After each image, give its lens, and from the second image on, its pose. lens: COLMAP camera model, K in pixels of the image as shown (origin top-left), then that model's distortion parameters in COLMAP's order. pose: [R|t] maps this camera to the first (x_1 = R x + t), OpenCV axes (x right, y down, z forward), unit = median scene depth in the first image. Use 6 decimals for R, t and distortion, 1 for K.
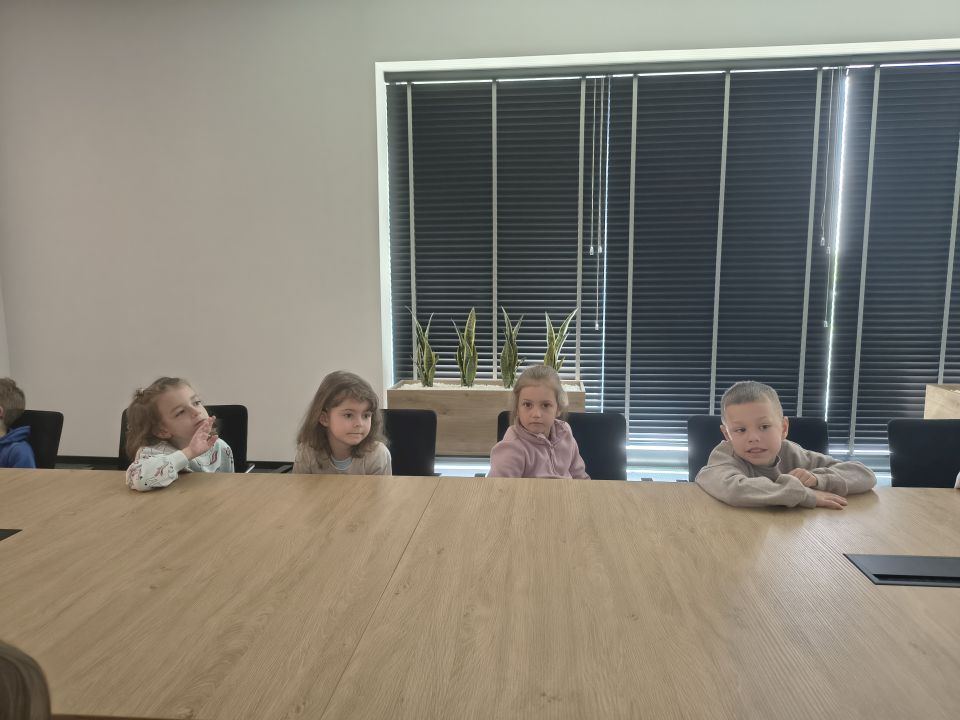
lens RADIAL K [[673.4, 0, 477.9], [0, 673.4, 367.2], [0, 0, 1]] dist [0.001914, -0.004572]
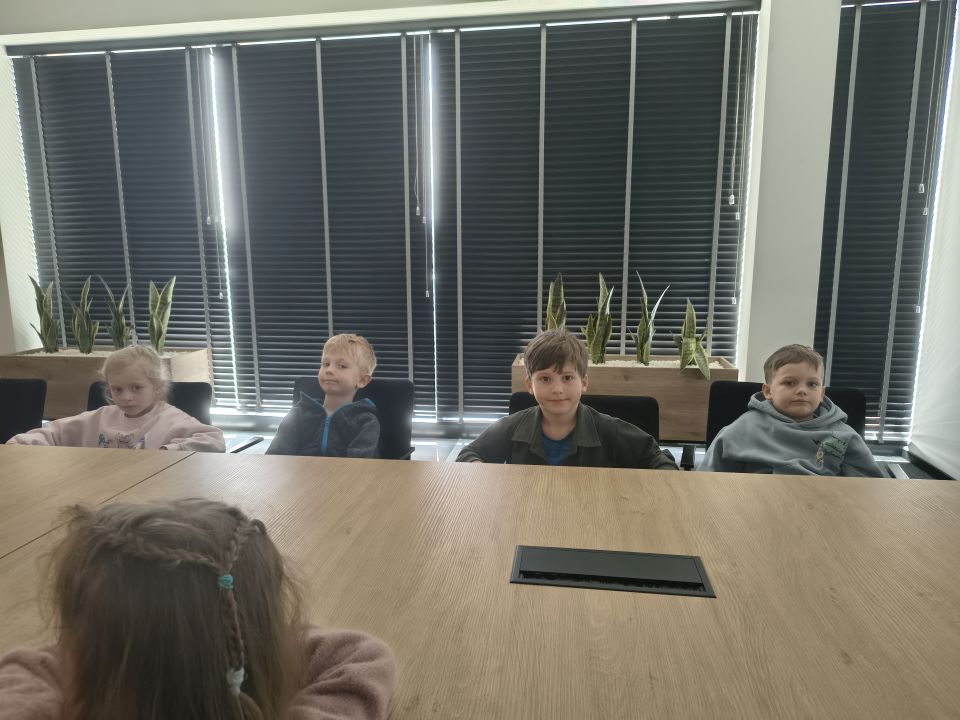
lens RADIAL K [[720.3, 0, 479.8], [0, 720.3, 390.6], [0, 0, 1]] dist [-0.000104, -0.002218]
pose [[0.998044, 0.009420, -0.061796, 0.632019], [-0.005295, 0.997767, 0.066580, 0.008656], [0.062286, -0.066123, 0.995866, -0.078200]]
